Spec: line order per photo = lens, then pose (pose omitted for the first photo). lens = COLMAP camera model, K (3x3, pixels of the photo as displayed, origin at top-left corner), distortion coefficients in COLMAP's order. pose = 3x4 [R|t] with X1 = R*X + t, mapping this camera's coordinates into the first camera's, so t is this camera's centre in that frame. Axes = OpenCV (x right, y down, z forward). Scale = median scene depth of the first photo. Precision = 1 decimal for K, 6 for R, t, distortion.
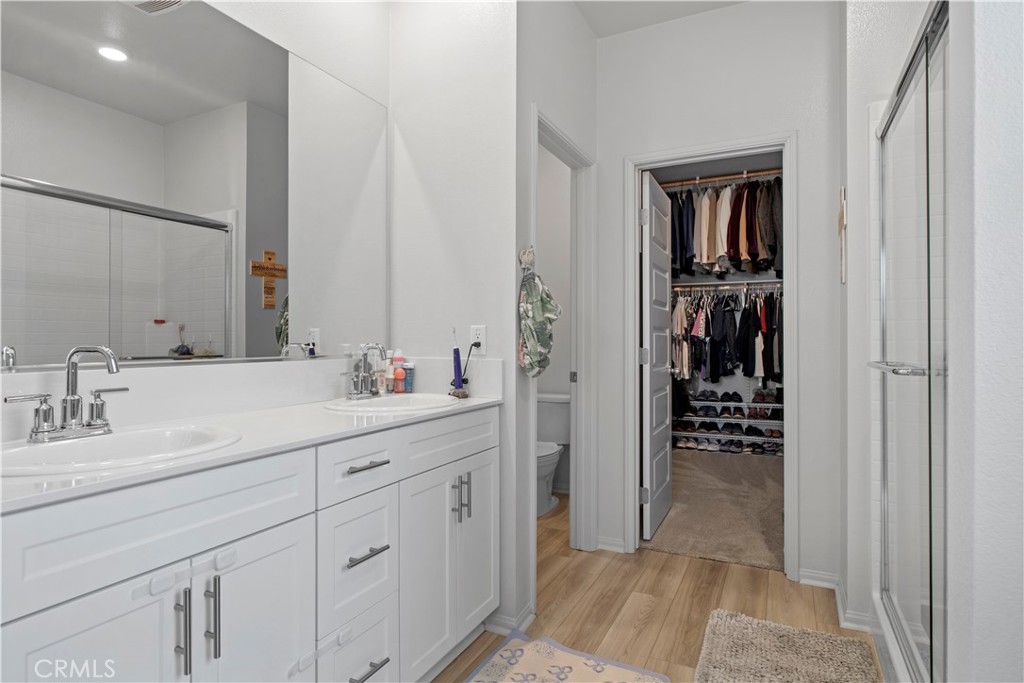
lens RADIAL K [[543.4, 0, 492.8], [0, 543.4, 341.5], [0, 0, 1]] dist [-0.014562, 0.002328]
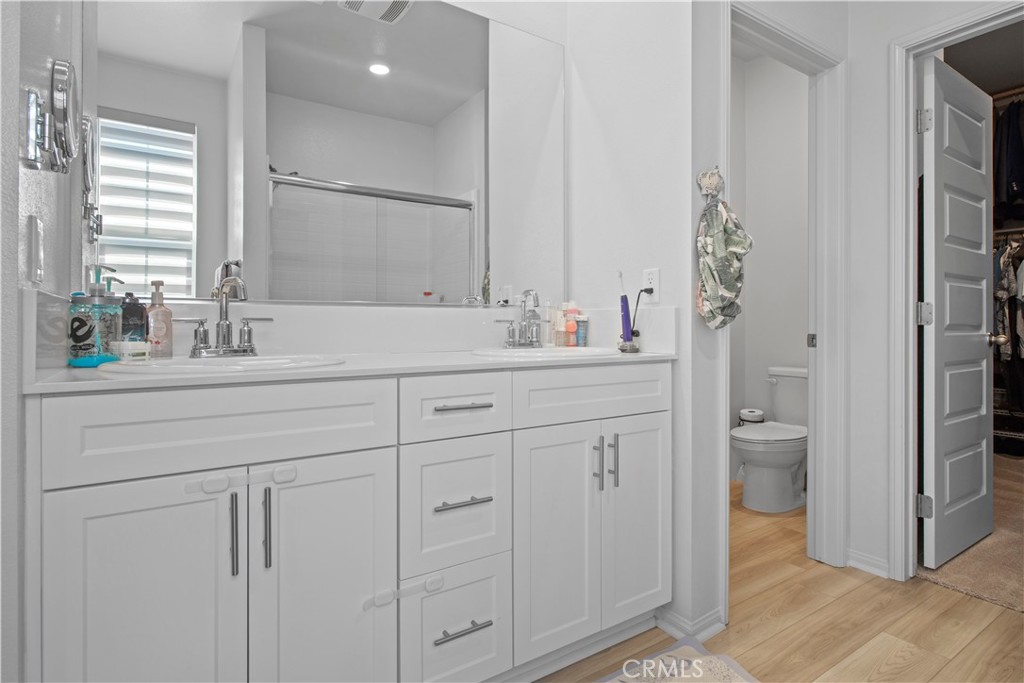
lens RADIAL K [[524.2, 0, 502.5], [0, 524.2, 326.4], [0, 0, 1]] dist [-0.008002, 0.001839]
pose [[0.875254, 0.005545, -0.483632, 0.170866], [-0.003012, 0.999977, 0.006014, 0.058158], [0.483654, -0.003807, 0.875251, 0.166861]]
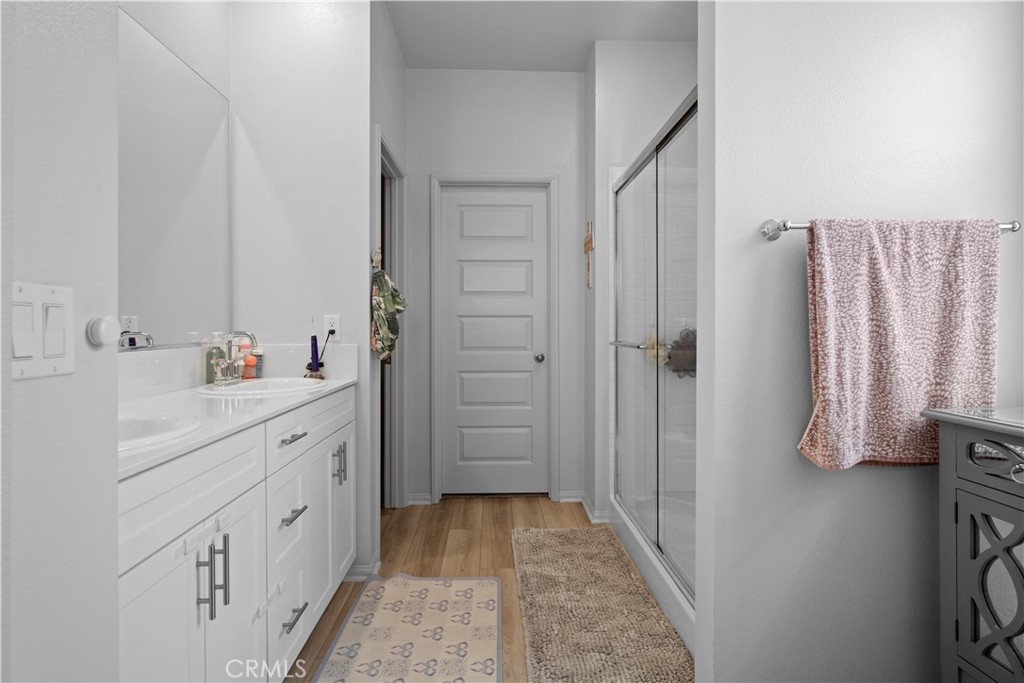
lens RADIAL K [[524.2, 0, 493.1], [0, 524.2, 337.5], [0, 0, 1]] dist [-0.008002, 0.001839]
pose [[0.880719, -0.012131, 0.473483, -0.252316], [0.003746, 0.999819, 0.018648, -0.001993], [-0.473624, -0.014649, 0.880605, -0.116609]]
